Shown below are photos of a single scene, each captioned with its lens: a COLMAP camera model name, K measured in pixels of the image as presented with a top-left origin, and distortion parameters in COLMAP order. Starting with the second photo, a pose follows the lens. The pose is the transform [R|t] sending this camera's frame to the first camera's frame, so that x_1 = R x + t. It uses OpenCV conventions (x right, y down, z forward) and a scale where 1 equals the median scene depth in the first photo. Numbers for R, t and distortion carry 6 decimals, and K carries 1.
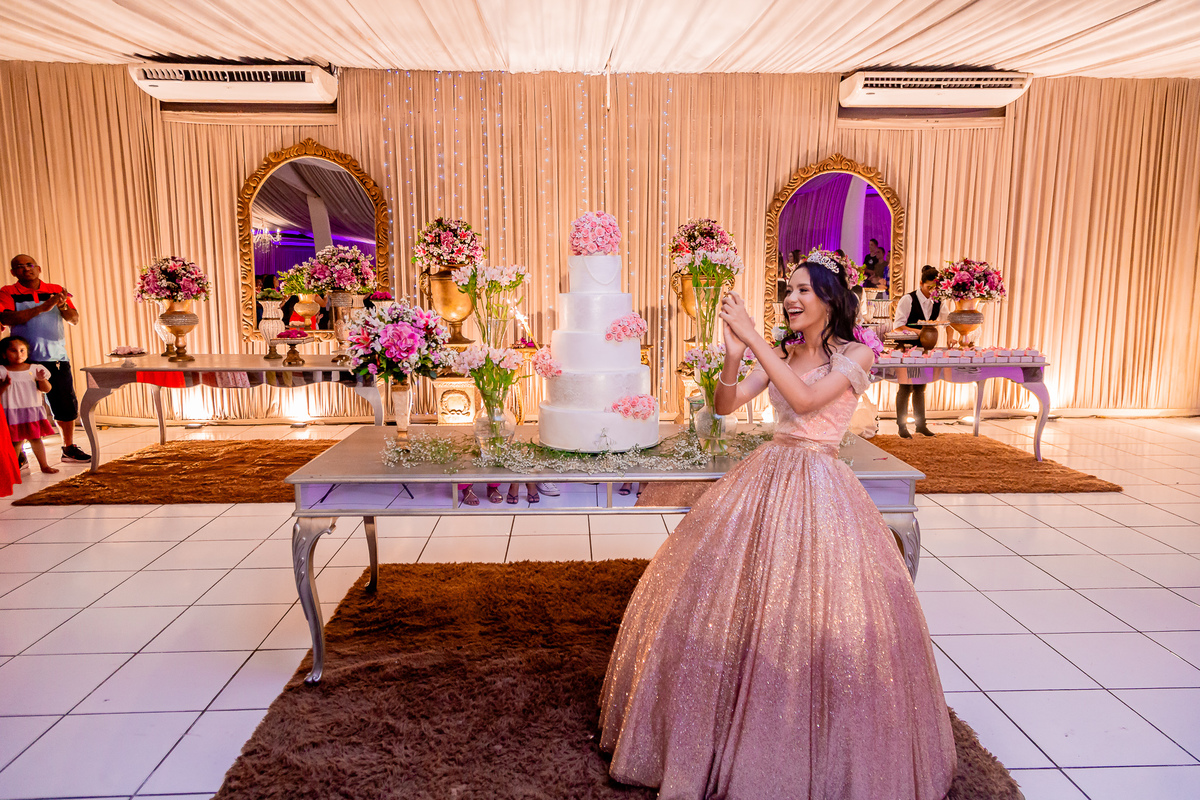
lens RADIAL K [[810.0, 0, 605.5], [0, 810.0, 400.3], [0, 0, 1]] dist [0.009653, 0.001371]
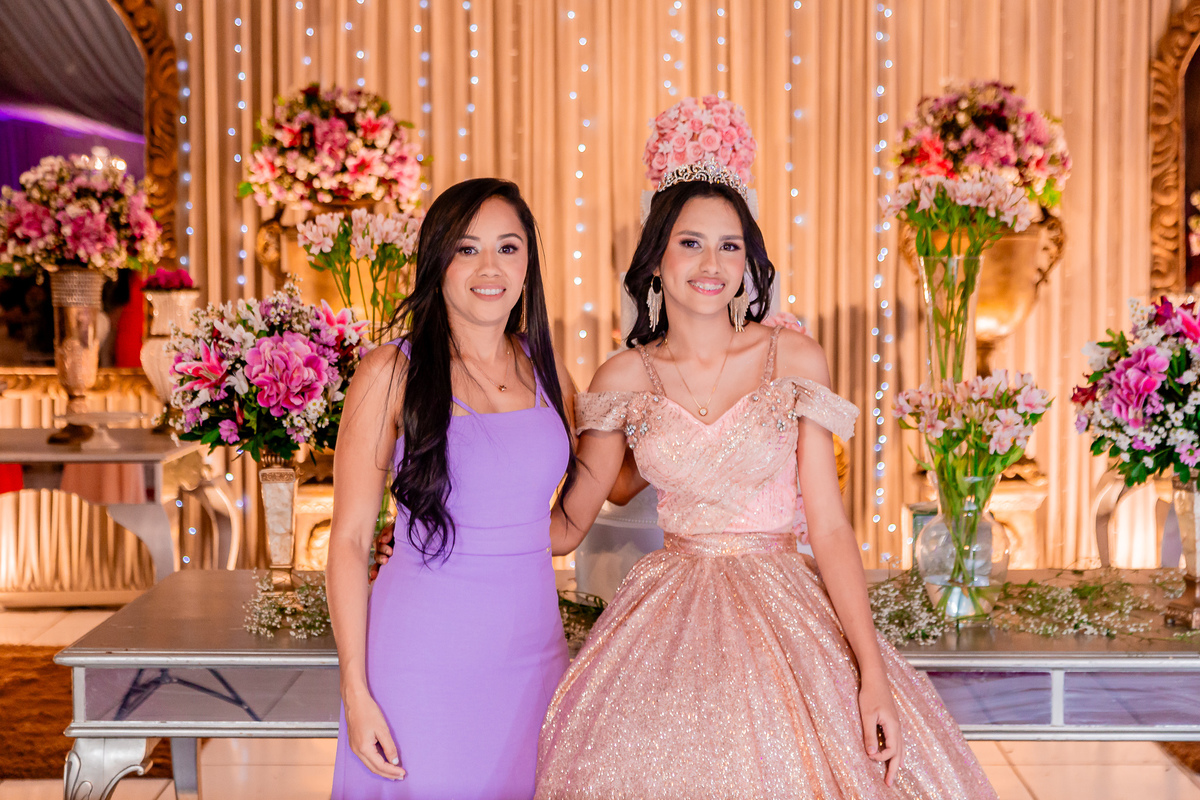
lens RADIAL K [[2424.8, 0, 600.0], [0, 2424.8, 400.0], [0, 0, 1]] dist [0.041540, -0.325035]
pose [[0.998386, -0.000038, -0.056795, 0.004088], [-0.004423, 0.996911, -0.078410, 0.022608], [0.056623, 0.078534, 0.995302, -0.169421]]
